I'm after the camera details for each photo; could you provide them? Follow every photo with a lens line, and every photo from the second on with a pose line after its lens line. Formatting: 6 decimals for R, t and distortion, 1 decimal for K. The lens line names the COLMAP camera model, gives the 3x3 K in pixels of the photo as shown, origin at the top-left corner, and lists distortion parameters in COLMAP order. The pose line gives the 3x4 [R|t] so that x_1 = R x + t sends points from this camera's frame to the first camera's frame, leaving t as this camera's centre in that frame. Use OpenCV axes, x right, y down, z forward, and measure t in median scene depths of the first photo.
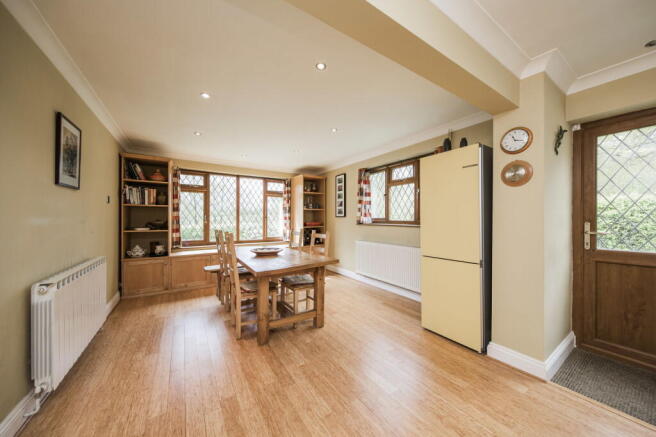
lens RADIAL K [[226.5, 0, 329.1], [0, 226.5, 219.9], [0, 0, 1]] dist [-0.001399, -0.000090]
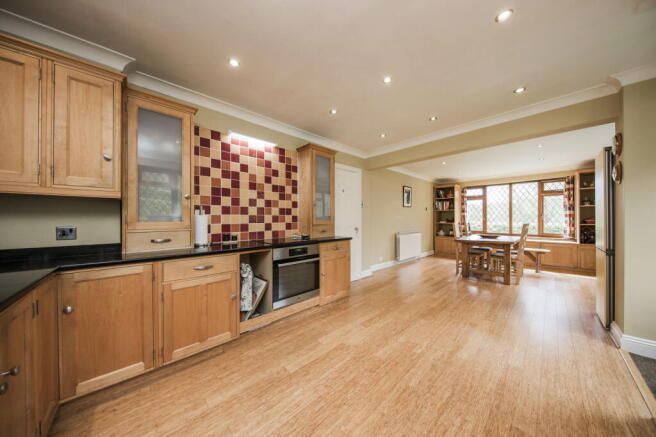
lens RADIAL K [[207.4, 0, 328.3], [0, 207.4, 218.9], [0, 0, 1]] dist [0.000126, 0.000000]
pose [[0.171714, -0.002822, -0.985143, 0.708038], [-0.002887, 0.999990, -0.003368, 0.018146], [0.985143, 0.003423, 0.171704, -0.276609]]
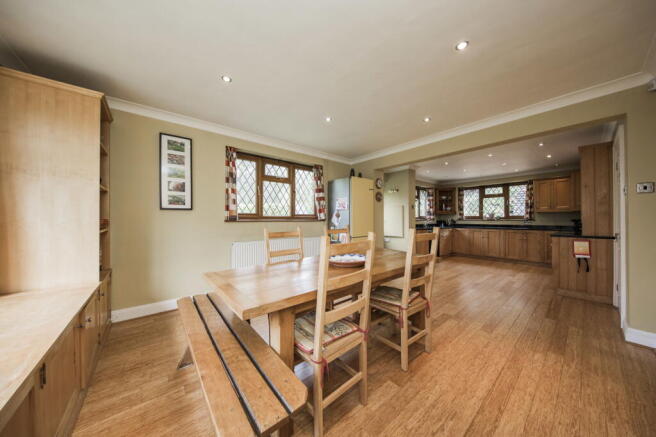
lens RADIAL K [[212.5, 0, 328.3], [0, 212.5, 219.6], [0, 0, 1]] dist [0.002786, 0.000074]
pose [[-0.125343, -0.009614, 0.992067, -0.544154], [-0.000705, 0.999954, 0.009602, 0.006925], [-0.992113, 0.000504, -0.125344, 0.701277]]
